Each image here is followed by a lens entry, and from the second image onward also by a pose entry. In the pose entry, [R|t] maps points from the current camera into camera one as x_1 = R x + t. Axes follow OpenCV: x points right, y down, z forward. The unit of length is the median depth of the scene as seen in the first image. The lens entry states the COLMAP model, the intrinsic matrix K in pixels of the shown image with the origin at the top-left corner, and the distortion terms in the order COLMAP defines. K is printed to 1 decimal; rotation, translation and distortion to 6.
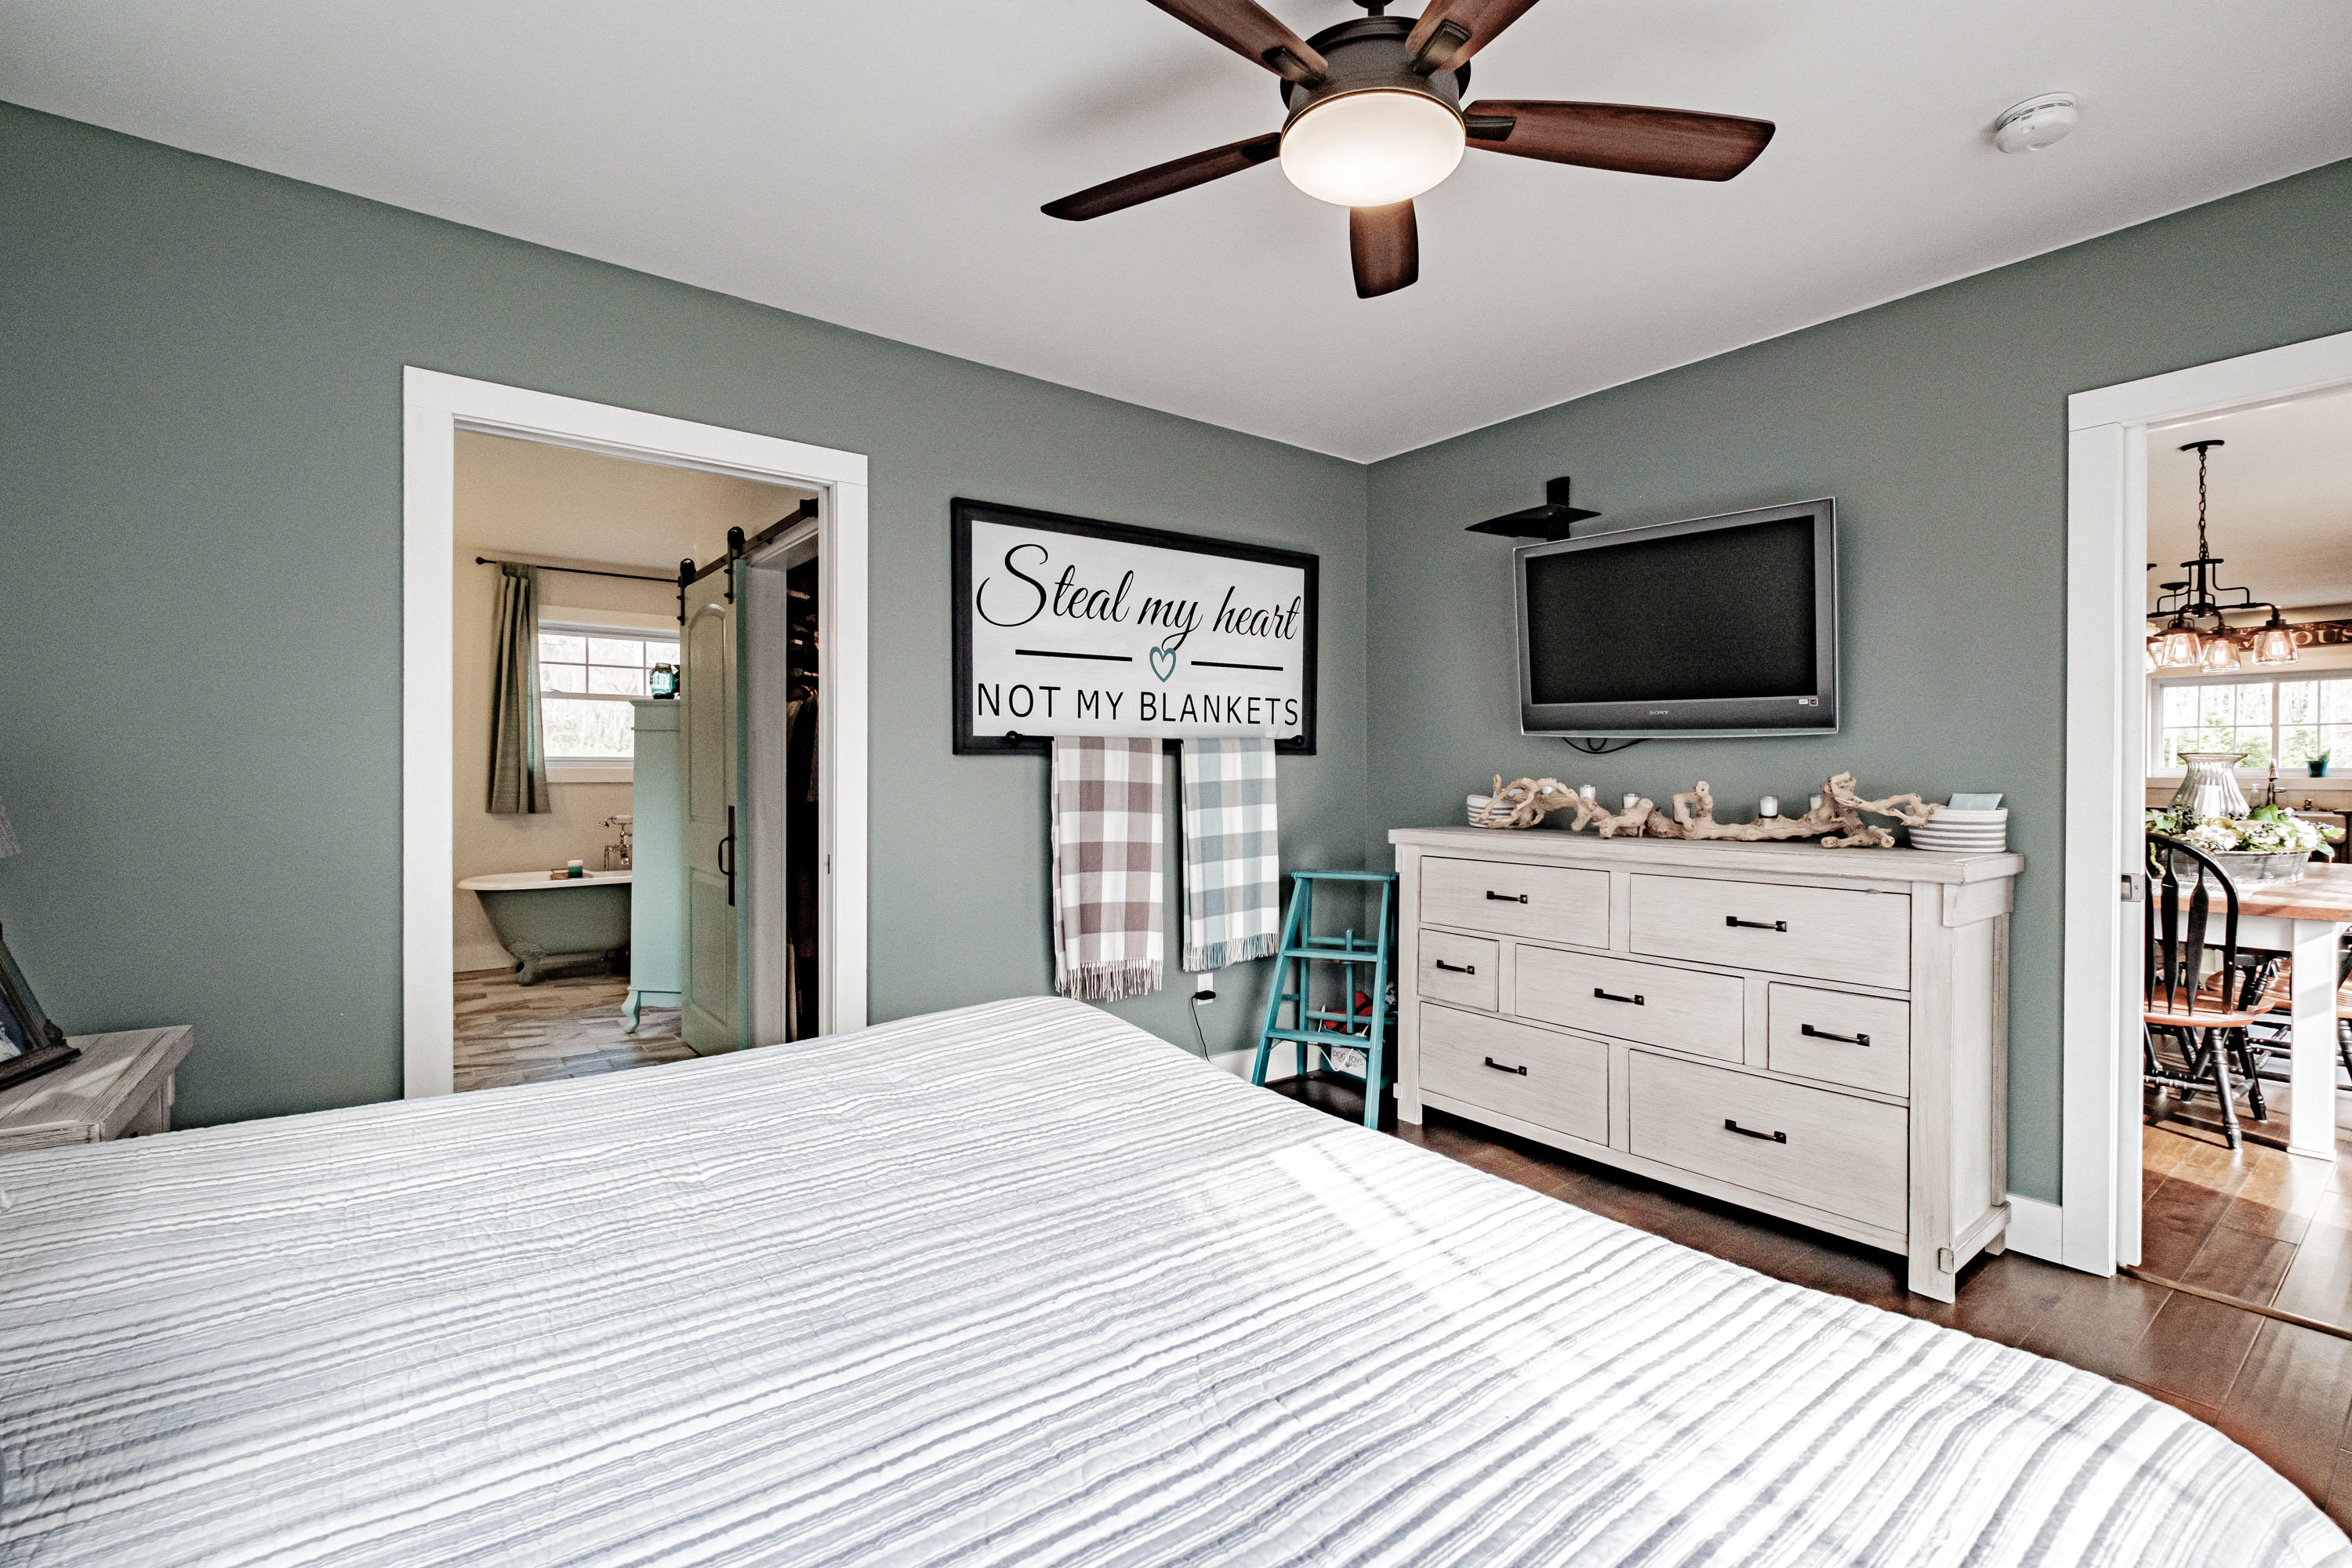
lens RADIAL K [[1037.5, 0, 1198.8], [0, 1037.5, 784.7], [0, 0, 1]] dist [0.005463, -0.000584]
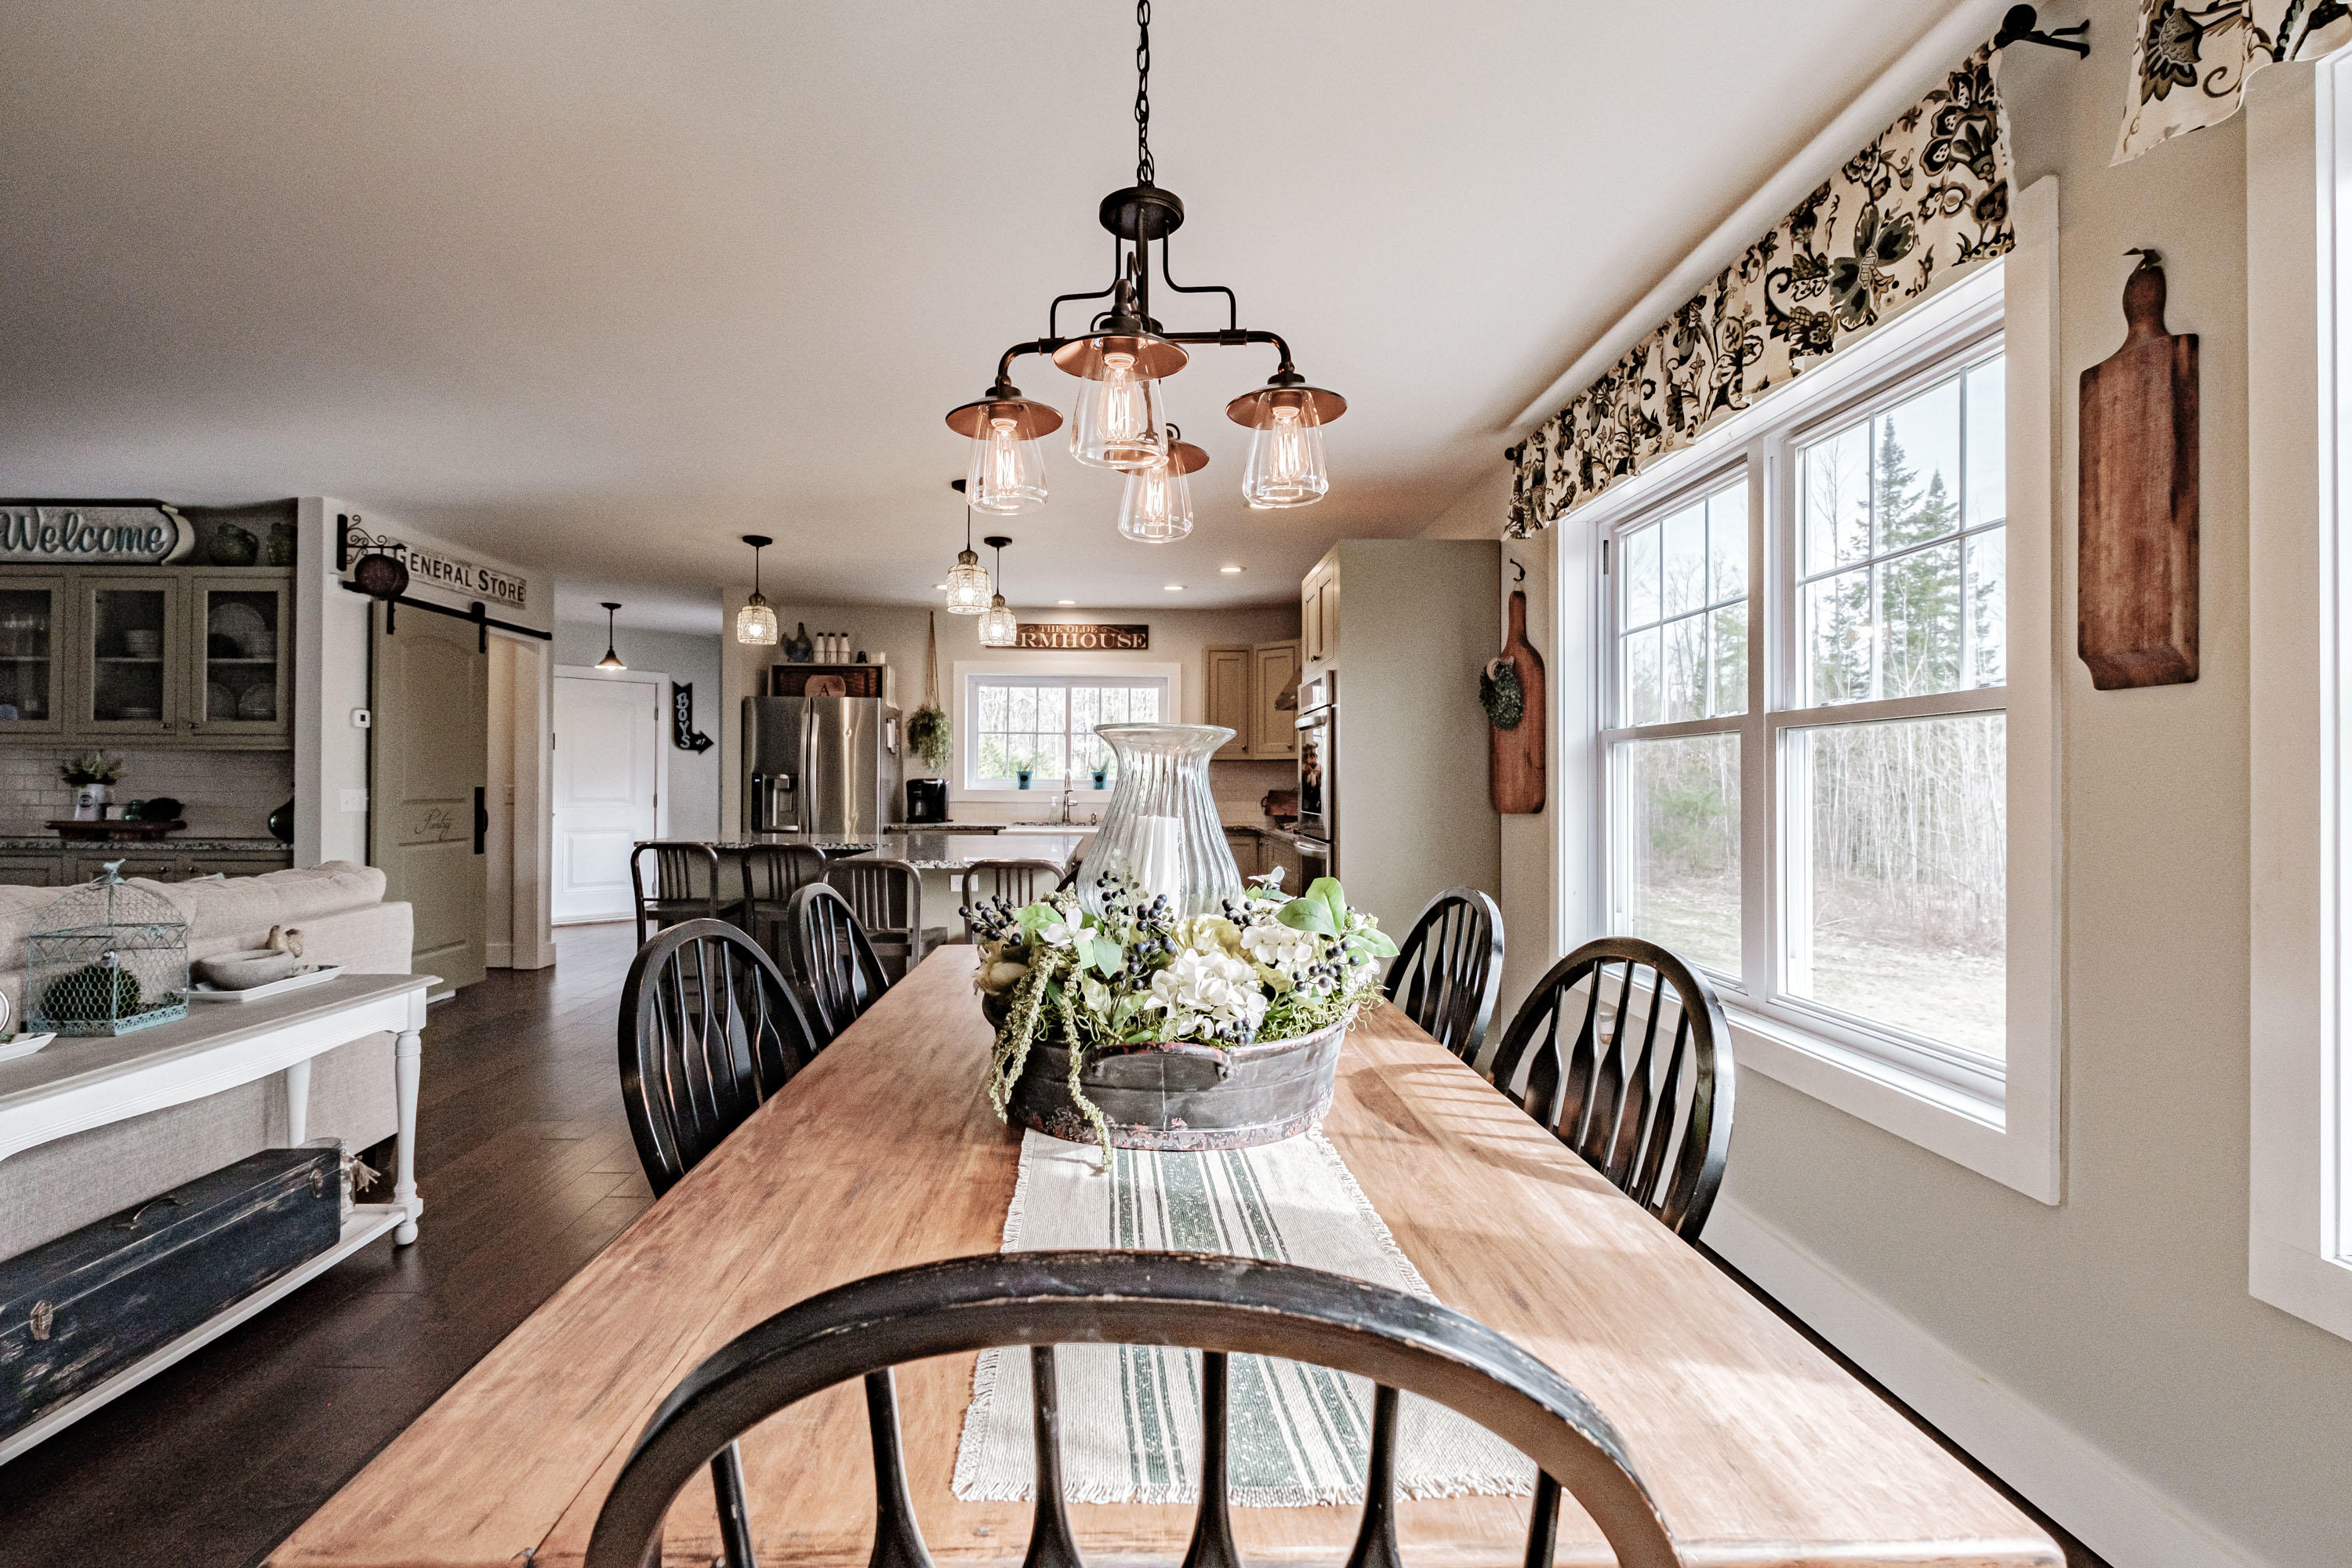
lens RADIAL K [[1037.5, 0, 1158.8], [0, 1037.5, 778.1], [0, 0, 1]] dist [0.005463, -0.000584]
pose [[0.590089, 0.010648, 0.807268, 0.674341], [0.001493, 0.999897, -0.014281, -0.007445], [-0.807337, 0.009632, 0.590012, 0.783726]]
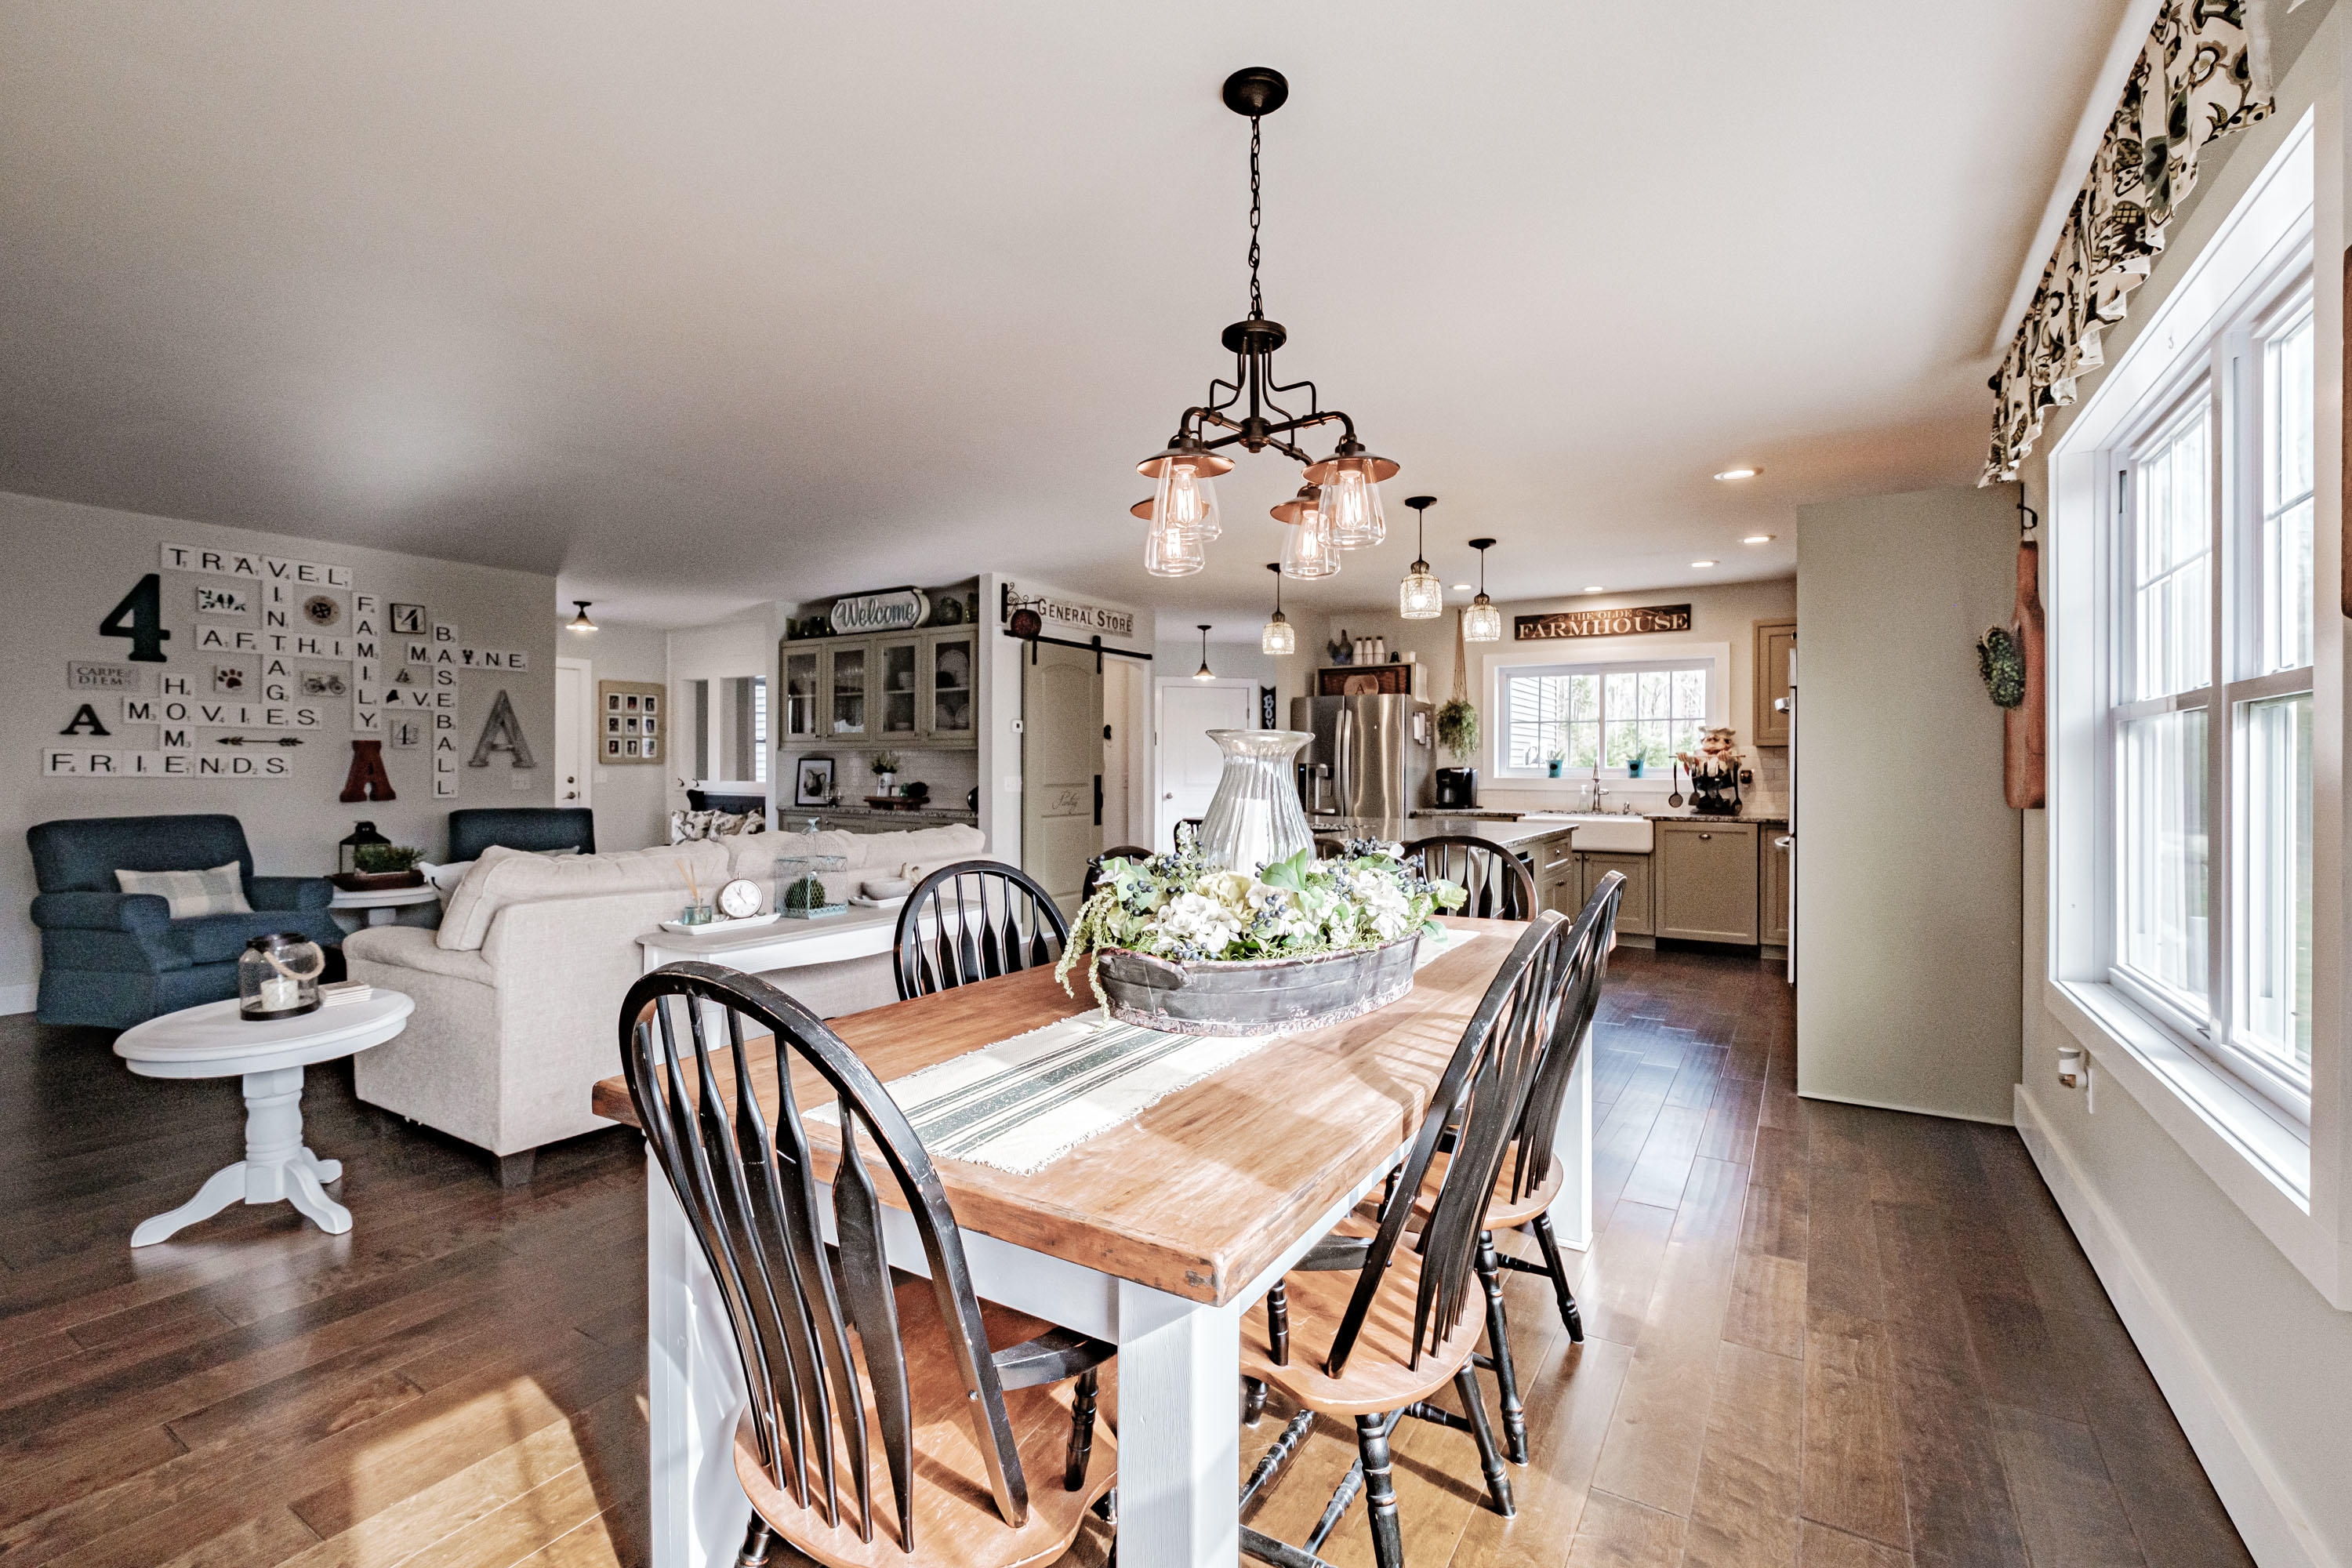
lens RADIAL K [[1037.5, 0, 1229.1], [0, 1037.5, 766.9], [0, 0, 1]] dist [0.005463, -0.000584]
pose [[0.926220, 0.007451, 0.376910, 0.775369], [-0.002771, 0.999912, -0.012958, -0.007663], [-0.376974, 0.010958, 0.926159, 0.566886]]
